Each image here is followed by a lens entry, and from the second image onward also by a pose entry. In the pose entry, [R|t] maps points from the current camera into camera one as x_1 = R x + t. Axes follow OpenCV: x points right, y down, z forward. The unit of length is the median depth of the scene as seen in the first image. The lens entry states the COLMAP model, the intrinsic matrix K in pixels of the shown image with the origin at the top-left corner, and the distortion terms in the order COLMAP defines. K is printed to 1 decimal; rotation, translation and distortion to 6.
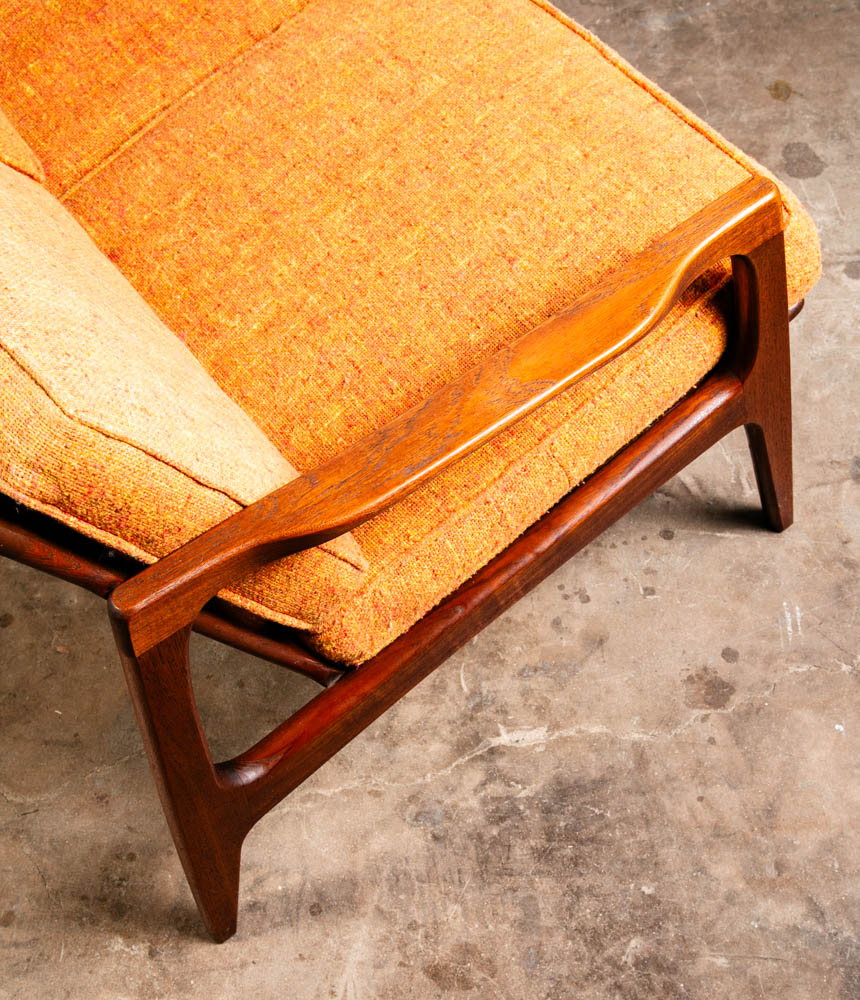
lens RADIAL K [[1623.0, 0, 454.0], [0, 1623.0, 552.2], [0, 0, 1]] dist [0.080260, 0.000000]
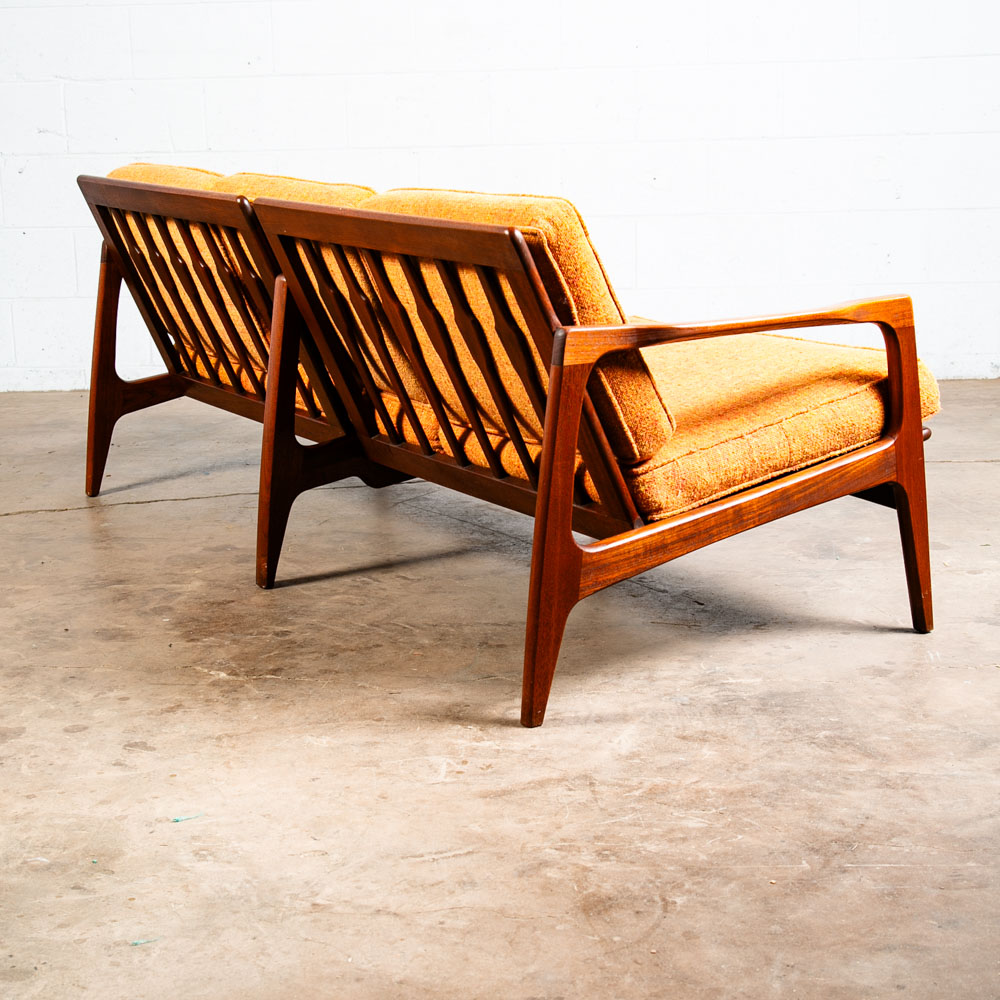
lens RADIAL K [[1921.7, 0, 470.7], [0, 1921.7, 494.0], [0, 0, 1]] dist [0.065061, 0.000000]
pose [[0.990748, 0.104146, -0.087014, -0.068640], [-0.135438, 0.718015, -0.682723, 1.223243], [-0.008626, 0.688191, 0.725478, -0.354654]]
